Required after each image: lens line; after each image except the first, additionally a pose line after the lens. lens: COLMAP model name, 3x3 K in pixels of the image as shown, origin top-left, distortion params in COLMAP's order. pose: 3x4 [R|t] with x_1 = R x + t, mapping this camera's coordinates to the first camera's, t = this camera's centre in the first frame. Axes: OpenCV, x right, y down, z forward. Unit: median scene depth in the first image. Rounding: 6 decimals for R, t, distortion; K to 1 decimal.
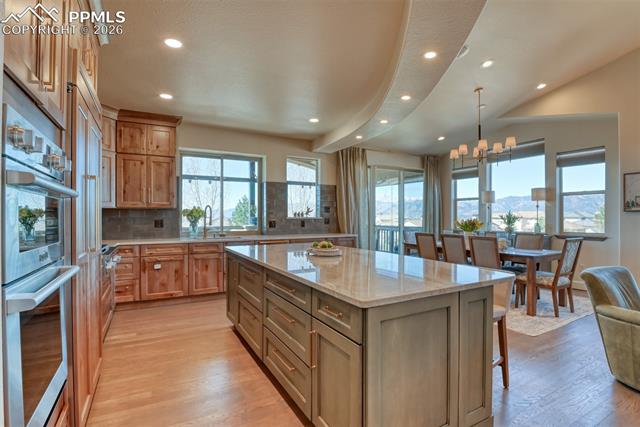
lens RADIAL K [[312.7, 0, 318.3], [0, 312.7, 215.7], [0, 0, 1]] dist [-0.019092, 0.000023]
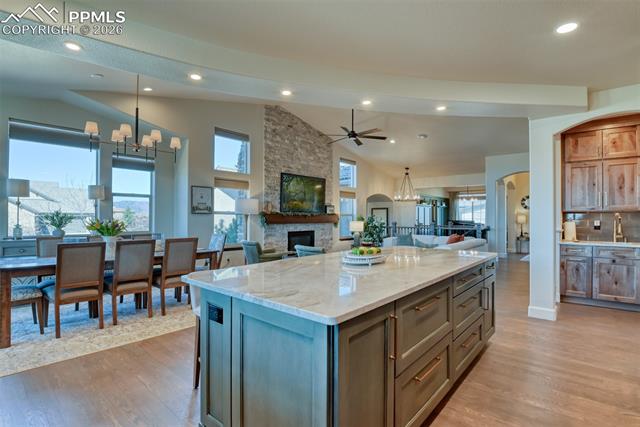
lens RADIAL K [[312.7, 0, 318.9], [0, 312.7, 215.7], [0, 0, 1]] dist [-0.019092, 0.000023]
pose [[-0.346360, 0.004504, 0.938091, -0.415340], [-0.006757, 0.999951, -0.007296, 0.002300], [-0.938077, -0.008866, -0.346313, 0.794411]]
